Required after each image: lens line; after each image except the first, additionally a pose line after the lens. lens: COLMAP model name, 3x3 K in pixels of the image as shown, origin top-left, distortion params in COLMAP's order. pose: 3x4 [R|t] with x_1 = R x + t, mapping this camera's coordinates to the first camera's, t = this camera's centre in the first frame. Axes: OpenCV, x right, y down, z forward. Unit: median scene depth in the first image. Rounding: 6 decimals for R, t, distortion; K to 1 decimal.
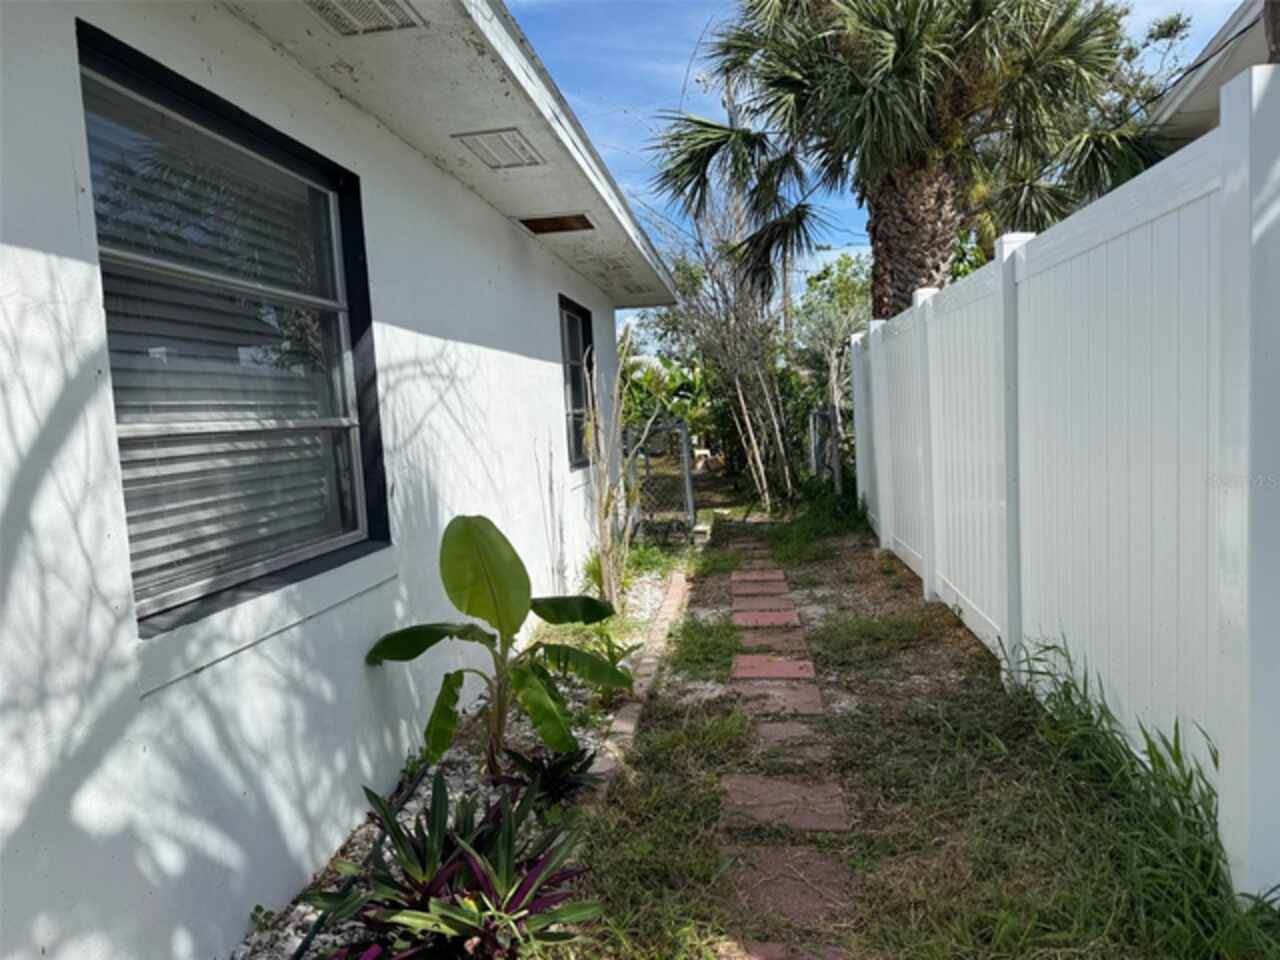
lens RADIAL K [[882.9, 0, 625.4], [0, 882.9, 493.6], [0, 0, 1]] dist [0.016347, -0.034066]
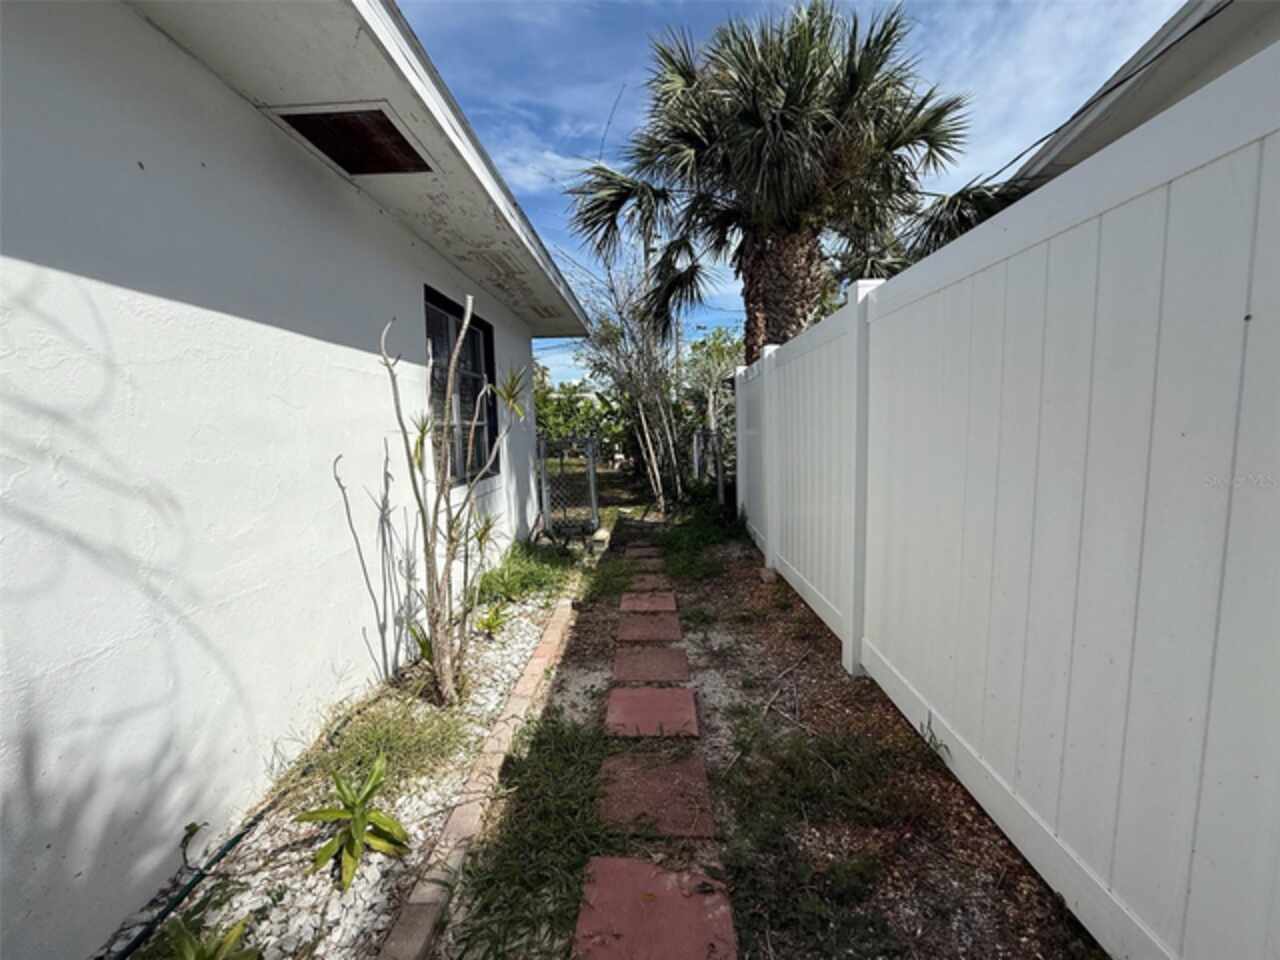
lens RADIAL K [[505.8, 0, 640.0], [0, 505.8, 484.3], [0, 0, 1]] dist [-0.000594, -0.000215]
pose [[0.993326, 0.023284, 0.112966, 0.094153], [-0.025209, 0.999560, 0.015643, -0.053720], [-0.112552, -0.018387, 0.993476, 0.567220]]
